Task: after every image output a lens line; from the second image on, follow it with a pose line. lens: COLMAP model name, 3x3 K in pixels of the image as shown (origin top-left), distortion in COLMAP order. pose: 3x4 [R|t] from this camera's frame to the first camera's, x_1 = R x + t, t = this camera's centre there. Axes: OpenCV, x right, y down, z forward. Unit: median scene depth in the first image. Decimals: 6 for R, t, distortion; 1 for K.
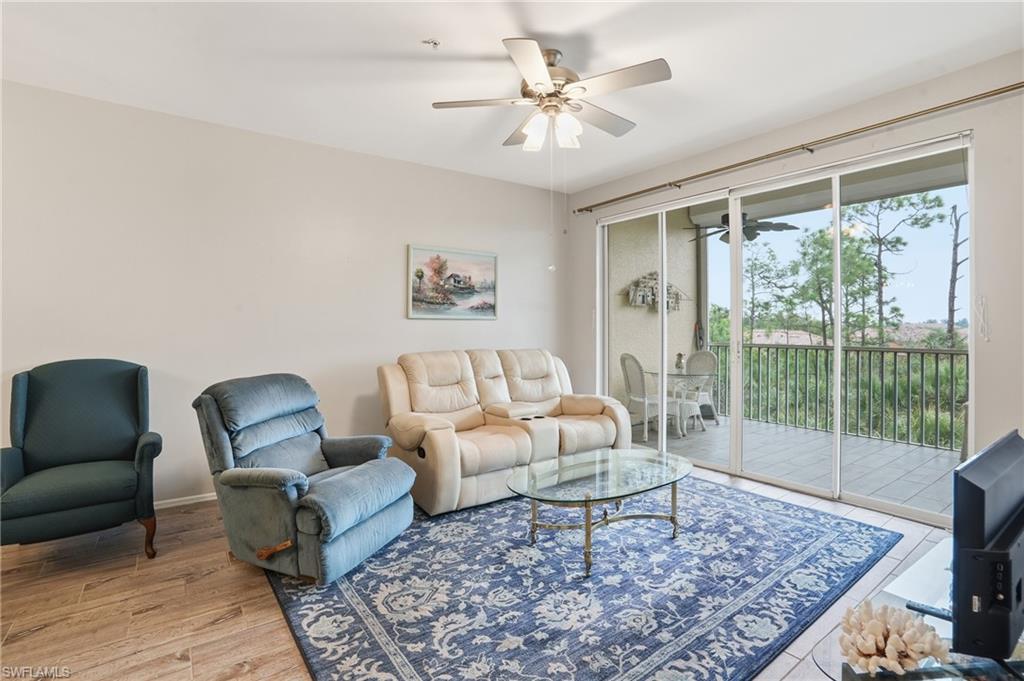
lens RADIAL K [[480.2, 0, 508.0], [0, 480.2, 331.4], [0, 0, 1]] dist [-0.038320, 0.008554]
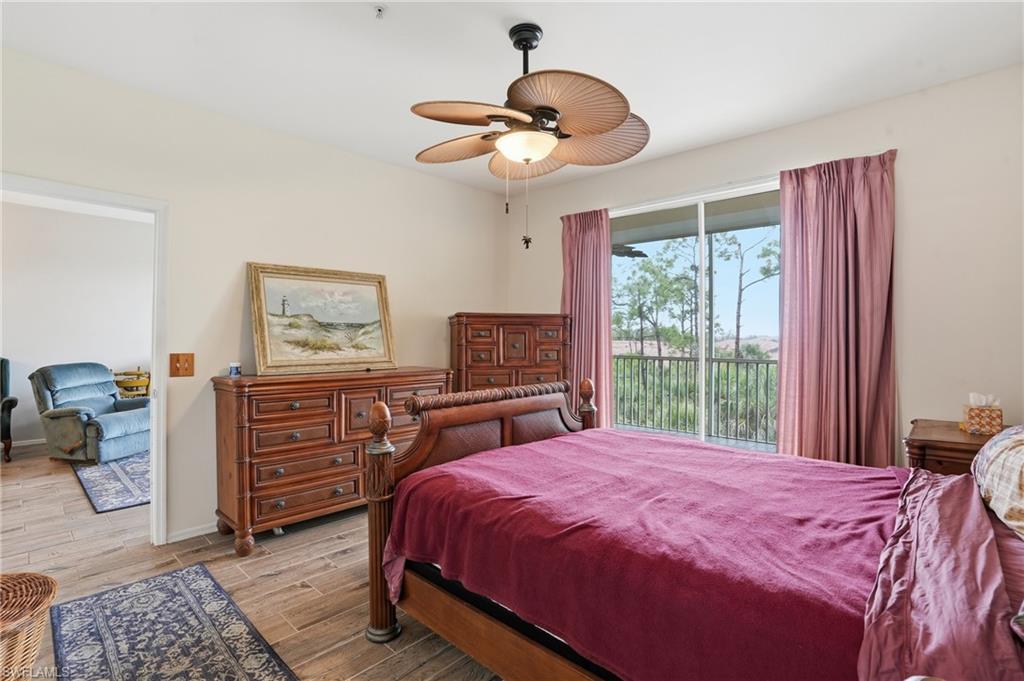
lens RADIAL K [[480.2, 0, 508.0], [0, 480.2, 331.4], [0, 0, 1]] dist [-0.038320, 0.008554]
pose [[0.979639, 0.008553, 0.200585, 0.773098], [-0.003564, 0.999675, -0.025224, 0.016417], [-0.200736, 0.023996, 0.979352, -1.117915]]
